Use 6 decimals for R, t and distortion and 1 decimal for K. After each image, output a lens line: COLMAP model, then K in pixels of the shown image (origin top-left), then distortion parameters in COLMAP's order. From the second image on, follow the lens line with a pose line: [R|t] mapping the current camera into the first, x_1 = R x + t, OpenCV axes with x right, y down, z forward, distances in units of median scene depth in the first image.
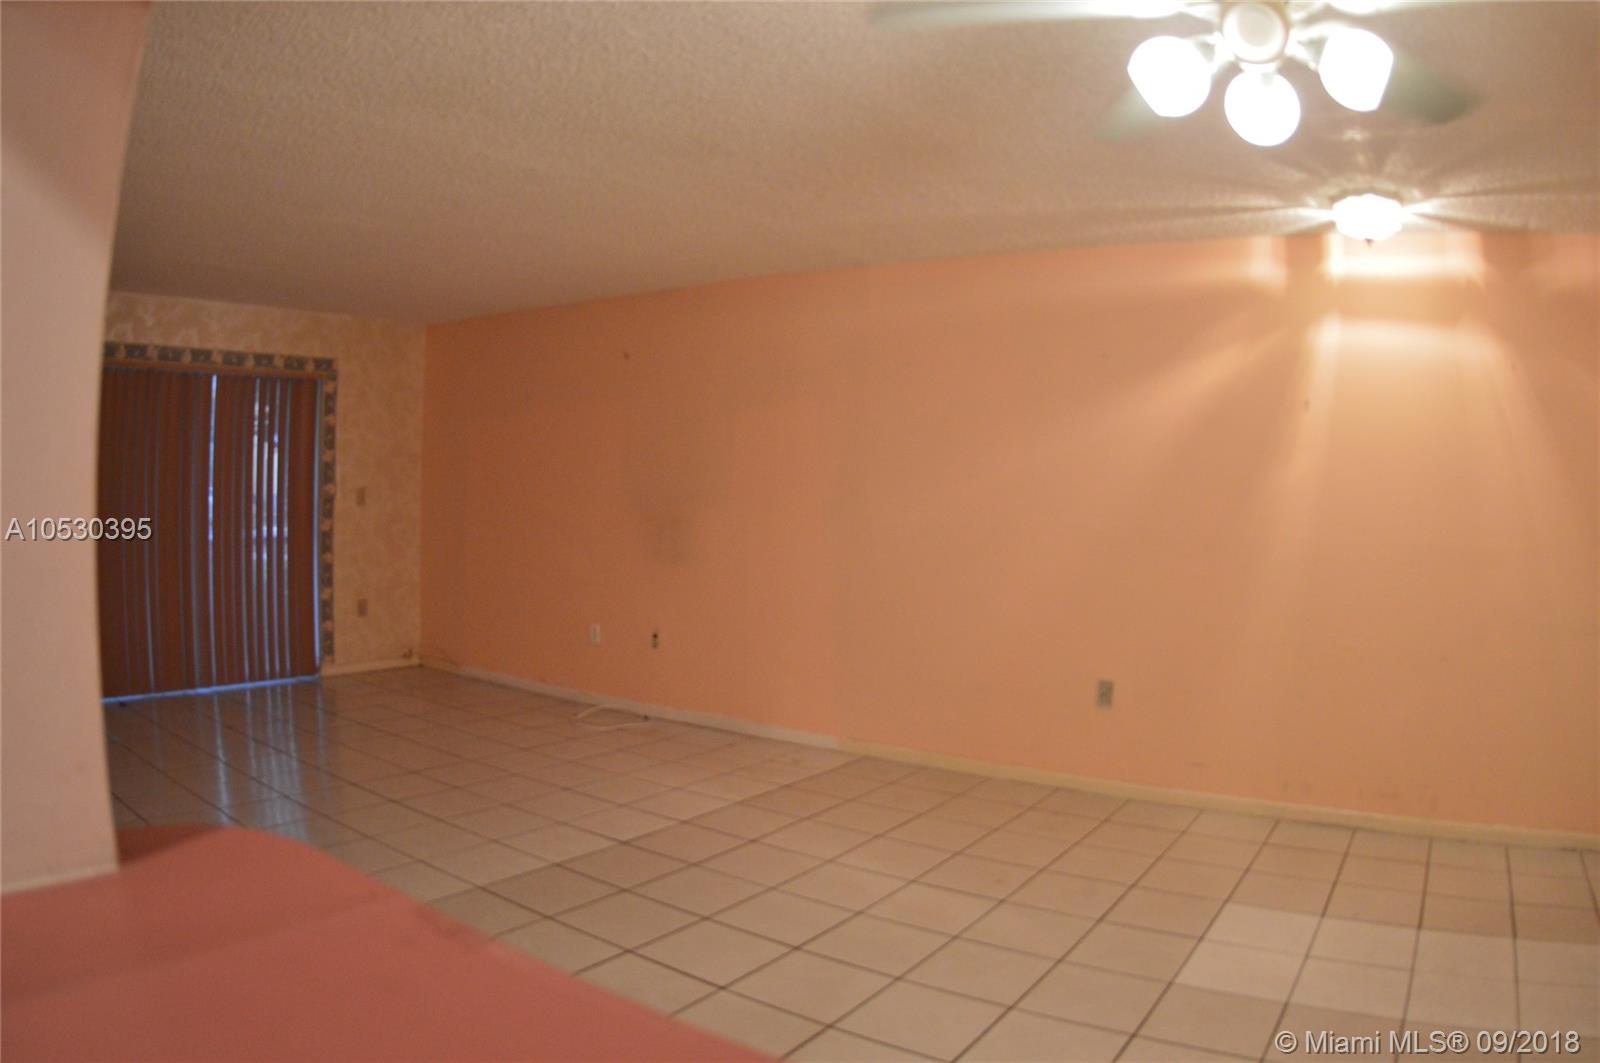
lens RADIAL K [[1082.4, 0, 798.3], [0, 1082.4, 520.2], [0, 0, 1]] dist [-0.326884, 0.102698]
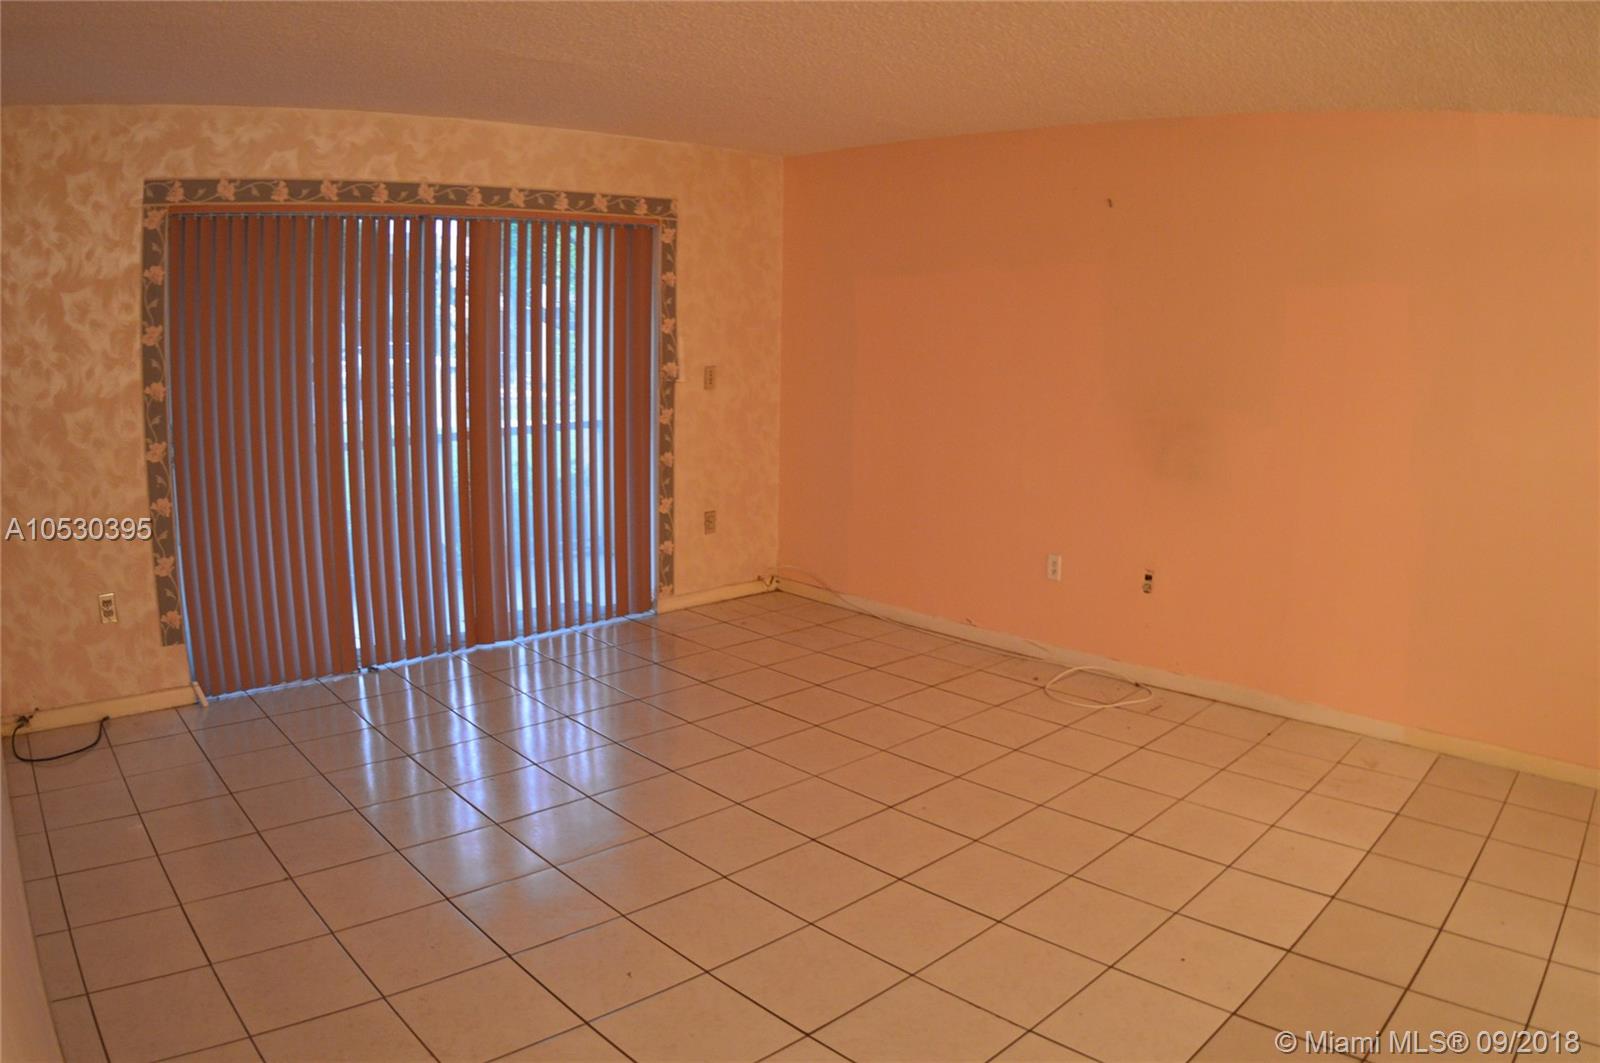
lens RADIAL K [[1082.4, 0, 768.0], [0, 1082.4, 531.8], [0, 0, 1]] dist [-0.326884, 0.102698]
pose [[0.977964, 0.027948, -0.206897, -0.223614], [0.003235, 0.988852, 0.148865, -0.030095], [0.208751, -0.146254, 0.966971, 0.220122]]
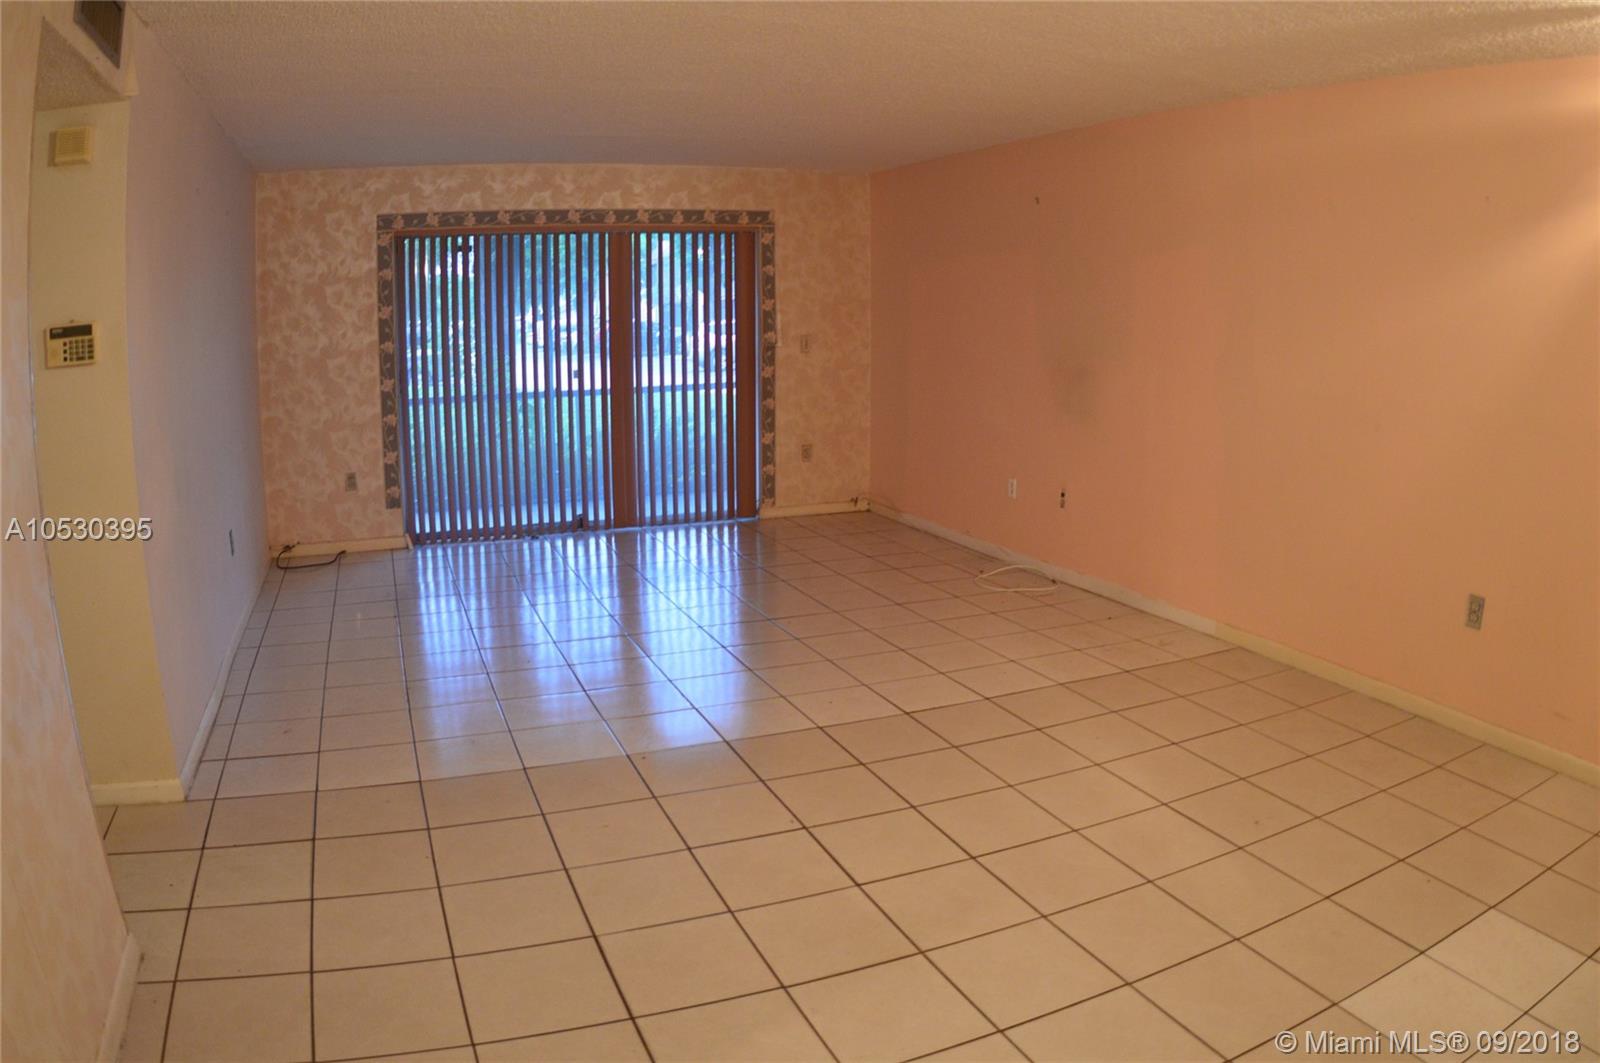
lens RADIAL K [[1082.4, 0, 791.2], [0, 1082.4, 537.7], [0, 0, 1]] dist [-0.326884, 0.102698]
pose [[0.845001, 0.084305, -0.528077, 0.146938], [0.005132, 0.986171, 0.165650, -0.009913], [0.534740, -0.142684, 0.832883, 0.077412]]
